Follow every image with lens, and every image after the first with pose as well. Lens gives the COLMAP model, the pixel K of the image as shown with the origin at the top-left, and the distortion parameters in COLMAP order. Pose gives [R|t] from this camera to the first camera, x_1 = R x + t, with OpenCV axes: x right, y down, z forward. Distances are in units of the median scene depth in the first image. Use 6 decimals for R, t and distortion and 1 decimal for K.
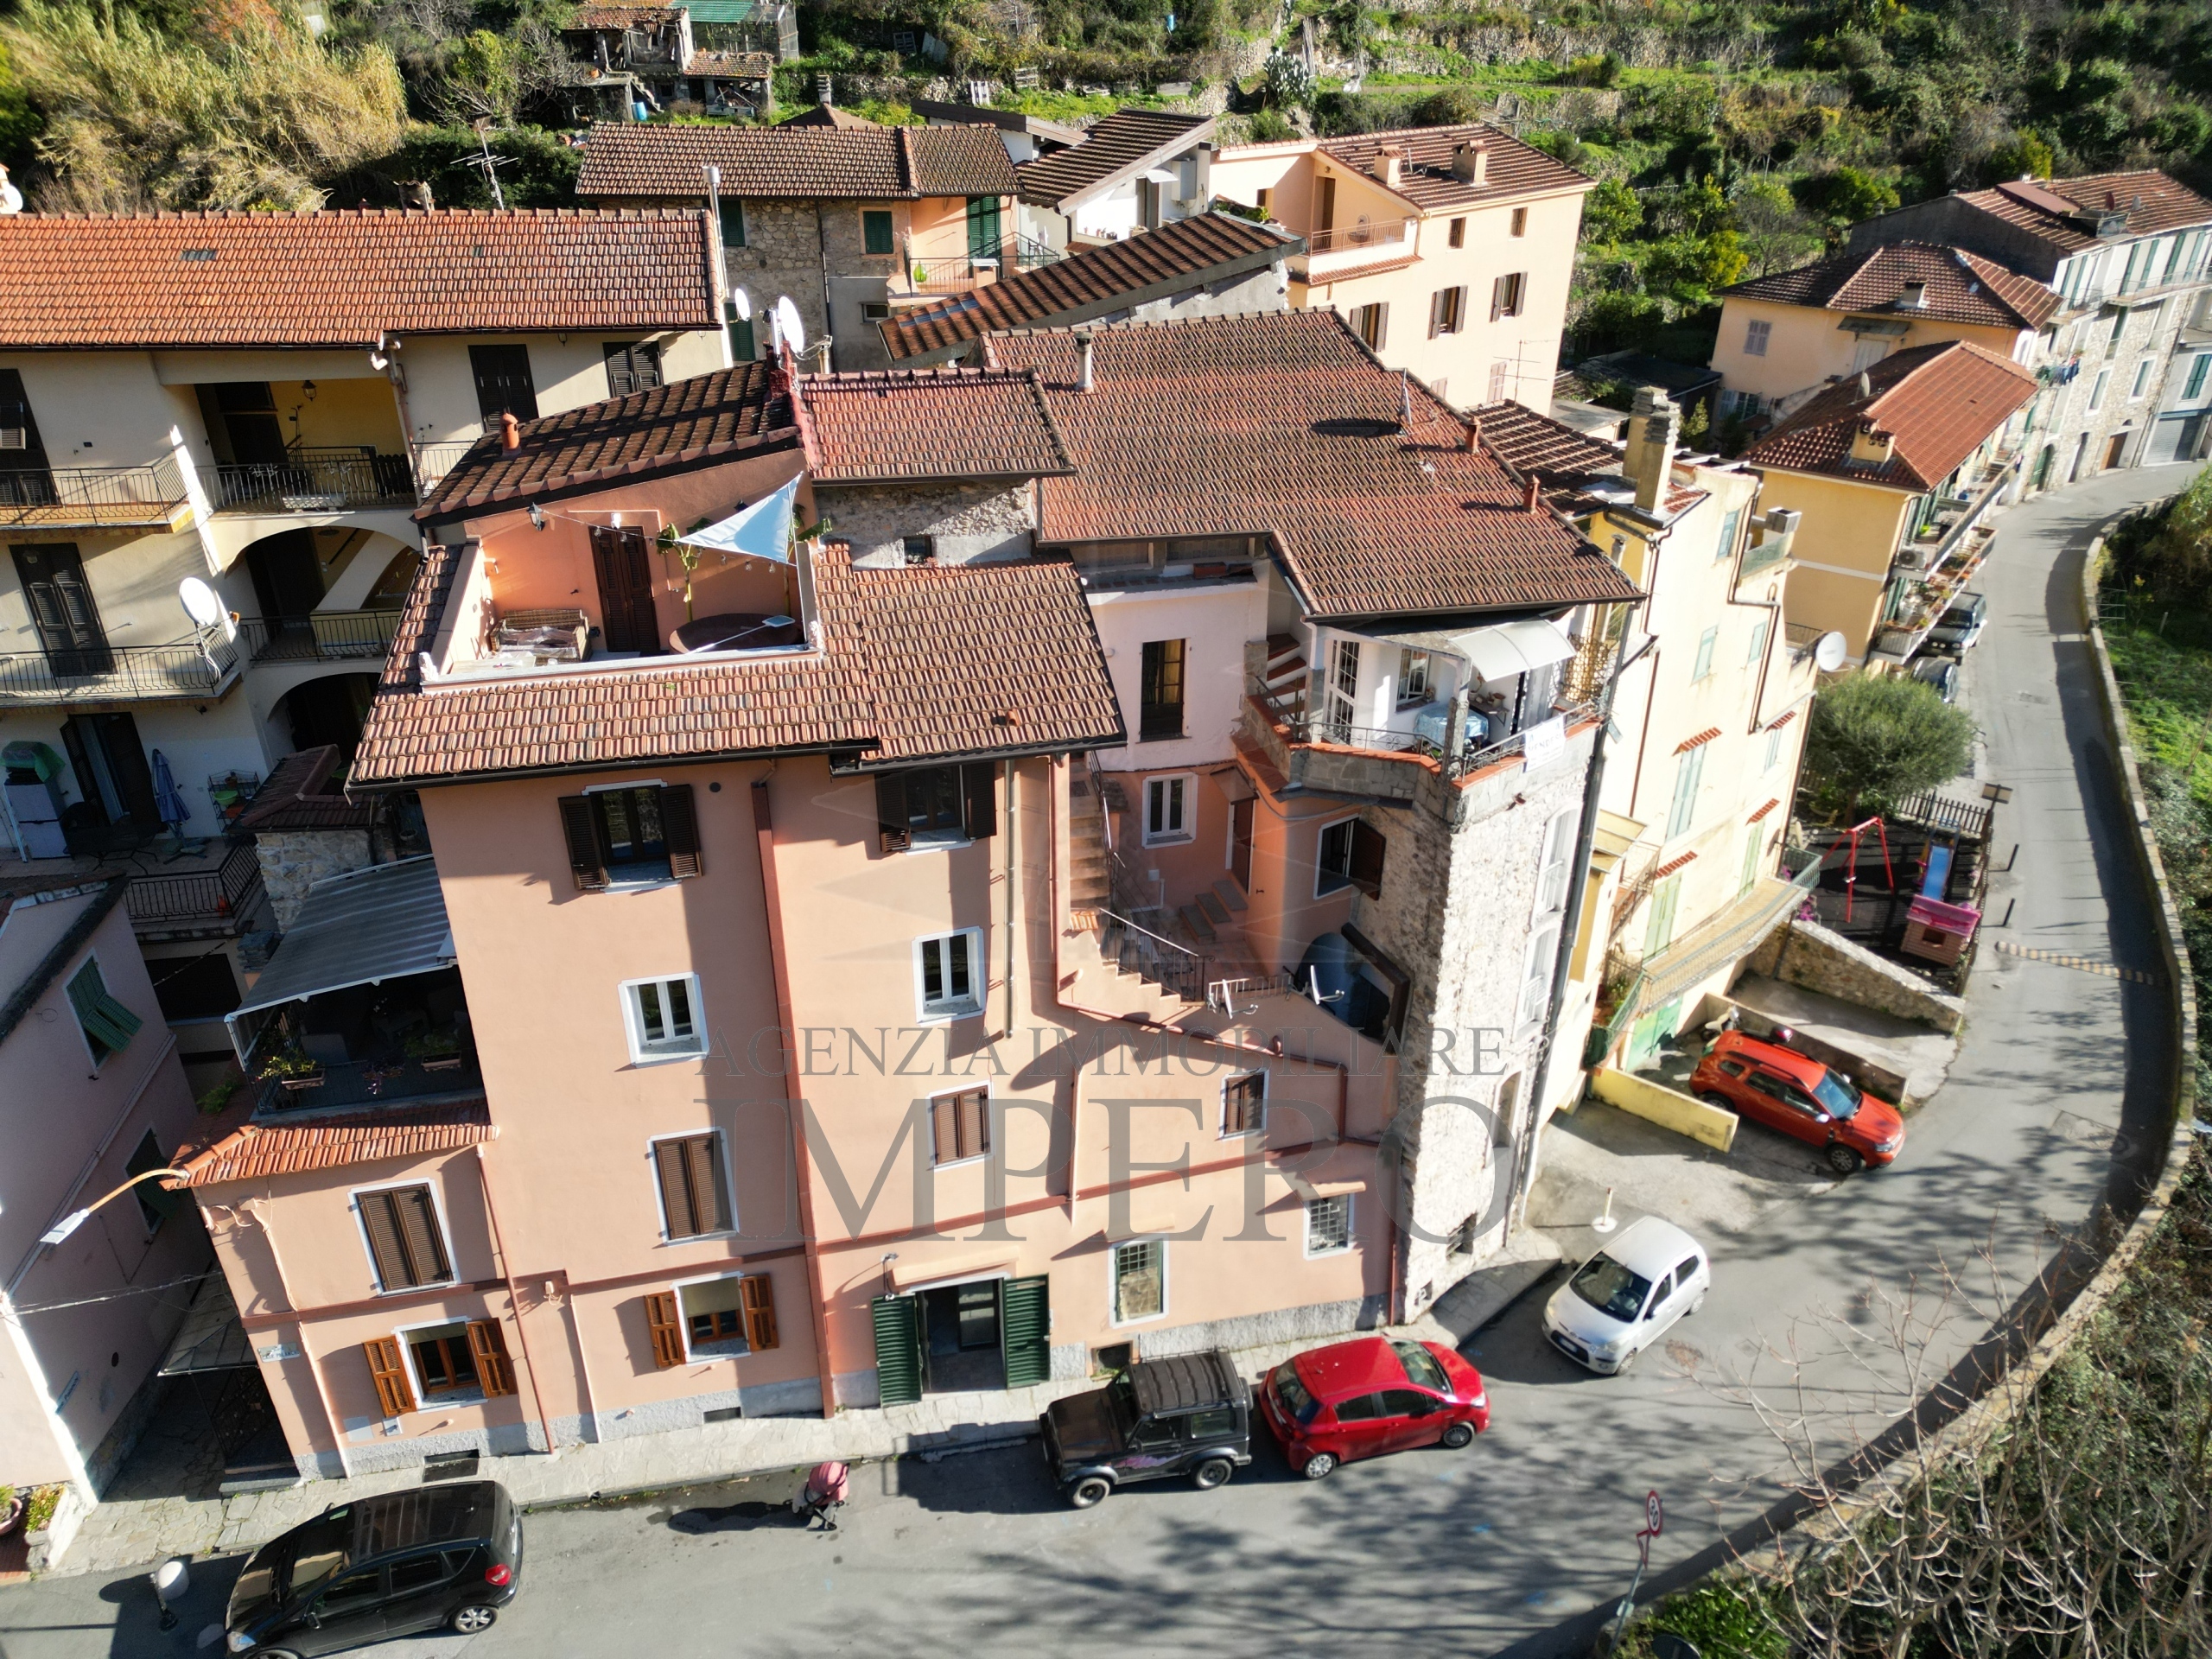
lens RADIAL K [[1551.9, 0, 1123.6], [0, 1551.9, 846.9], [0, 0, 1]] dist [0.057707, -0.039177]
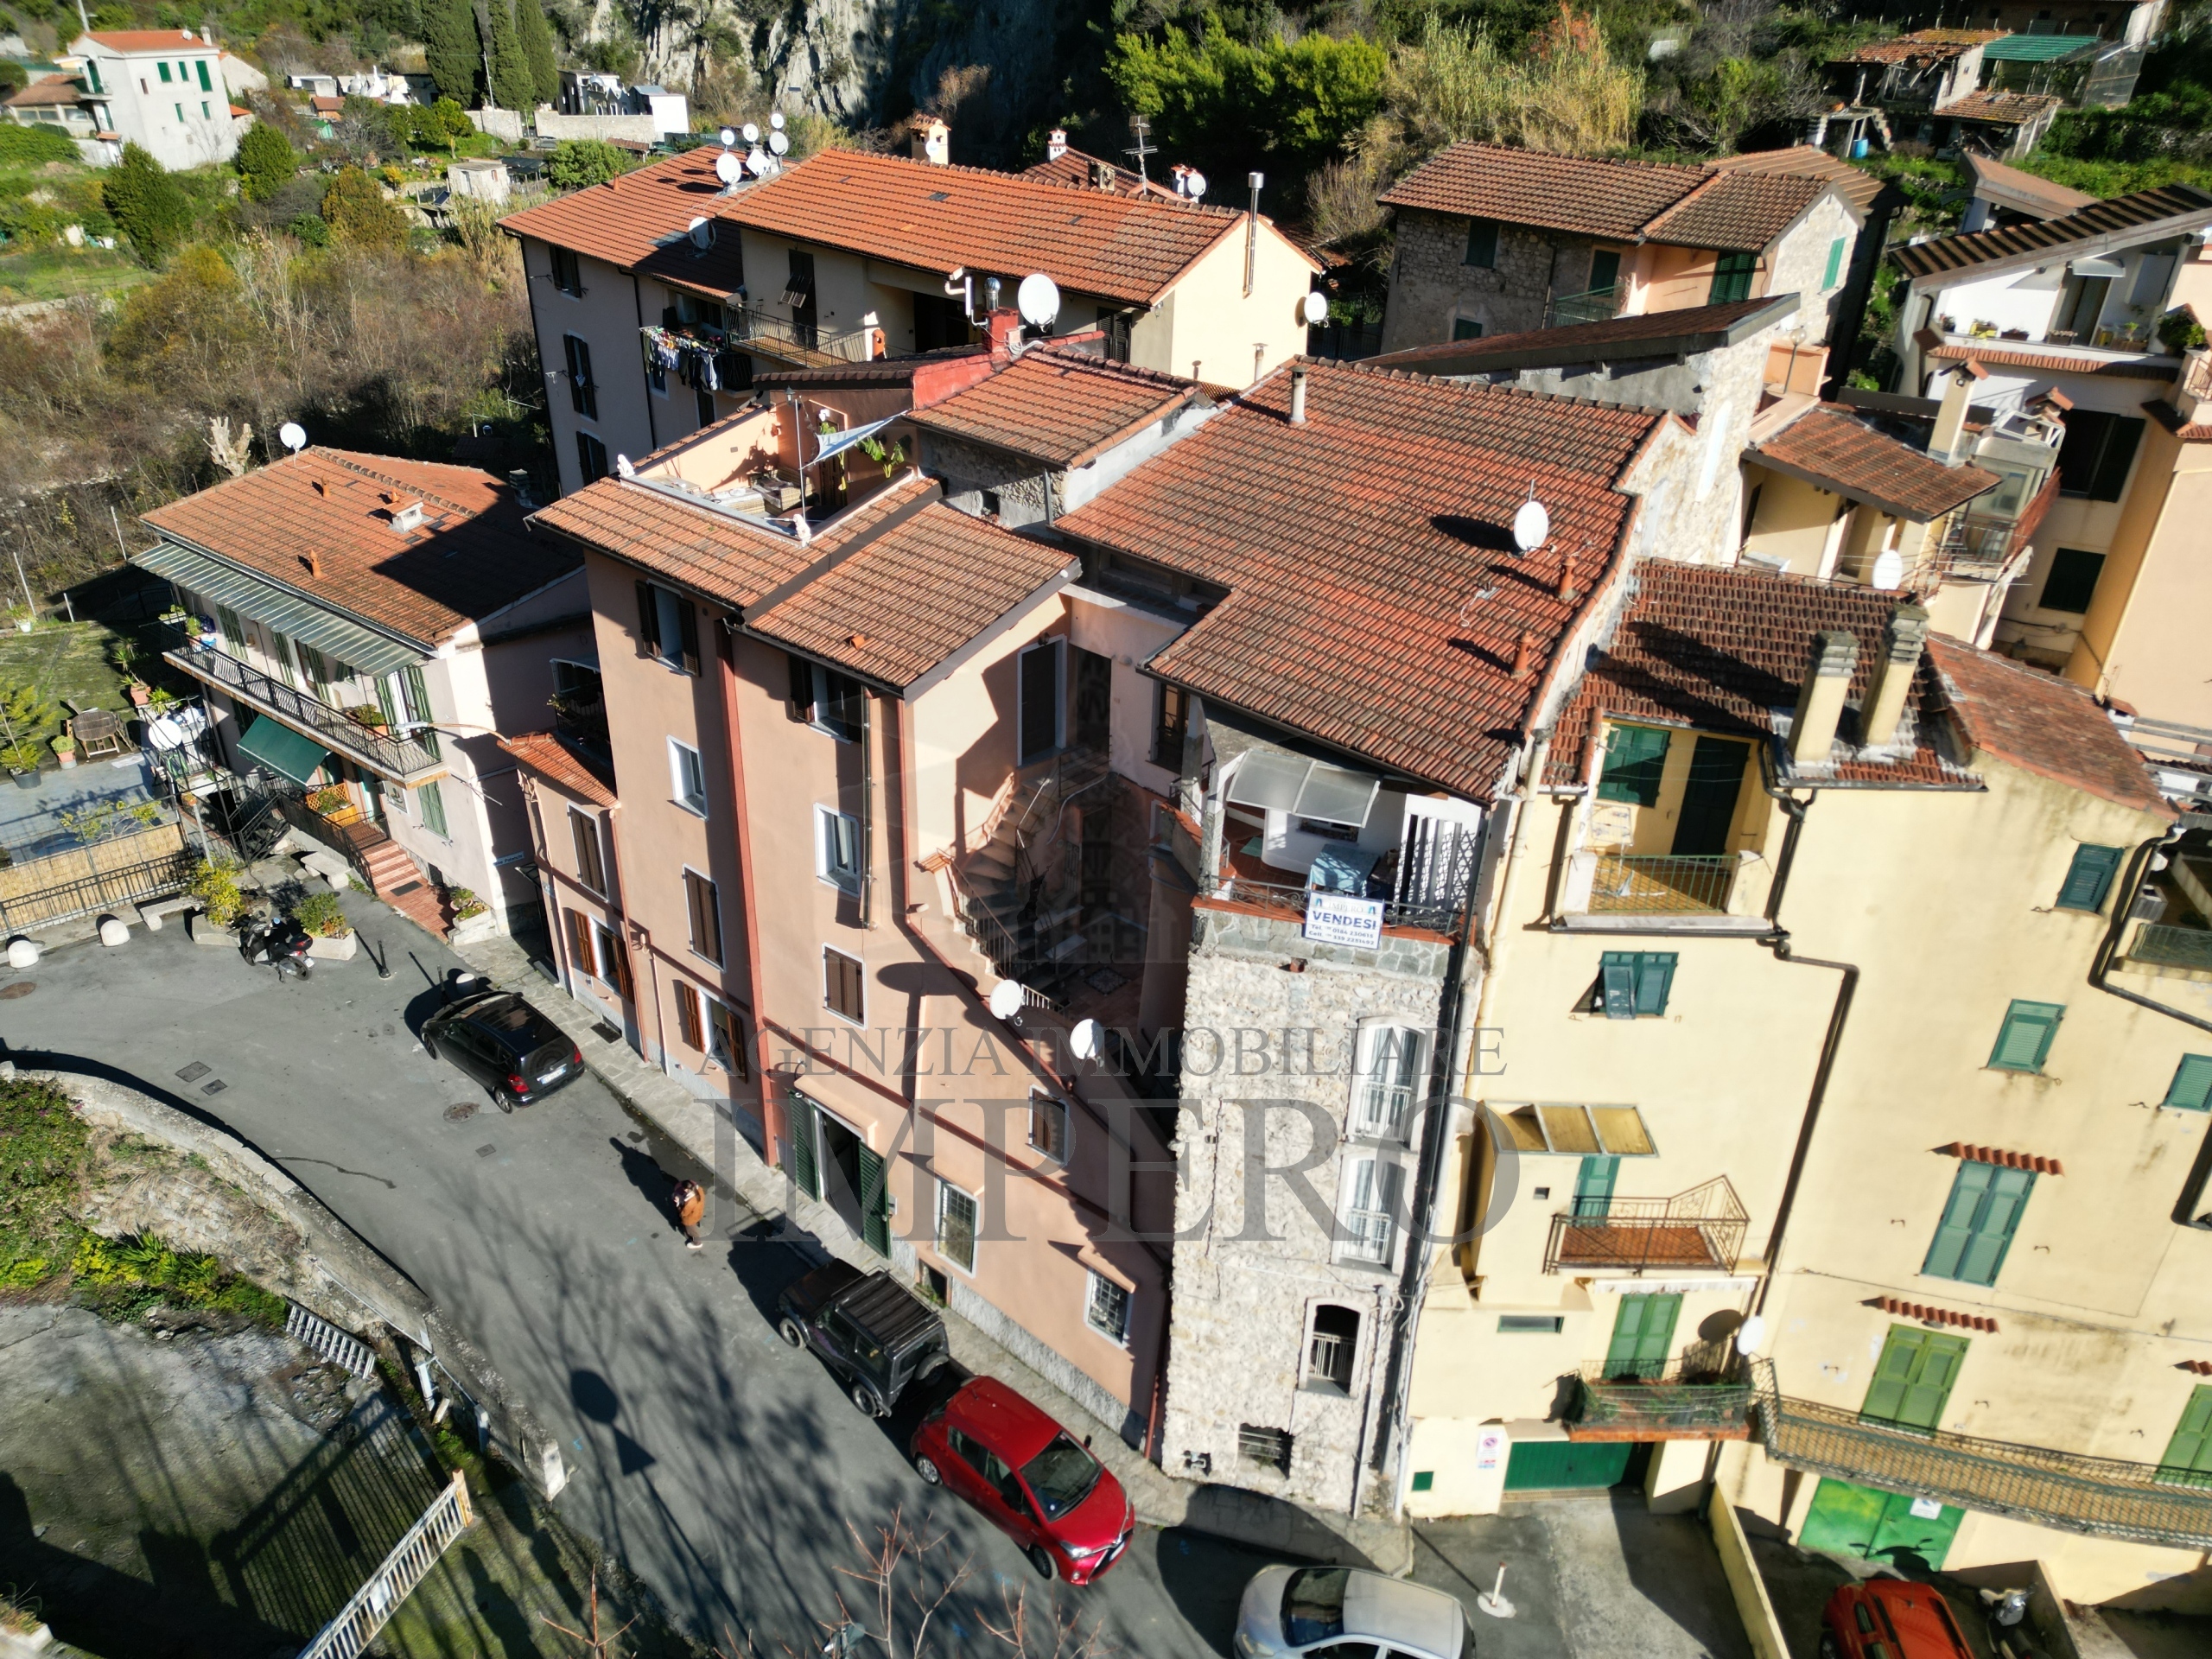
lens RADIAL K [[1551.9, 0, 1096.0], [0, 1551.9, 833.2], [0, 0, 1]] dist [0.057707, -0.039177]
pose [[0.565023, 0.404048, -0.719370, 0.768772], [-0.419233, 0.891539, 0.171468, -0.193136], [0.710628, 0.204700, 0.673131, 0.326810]]
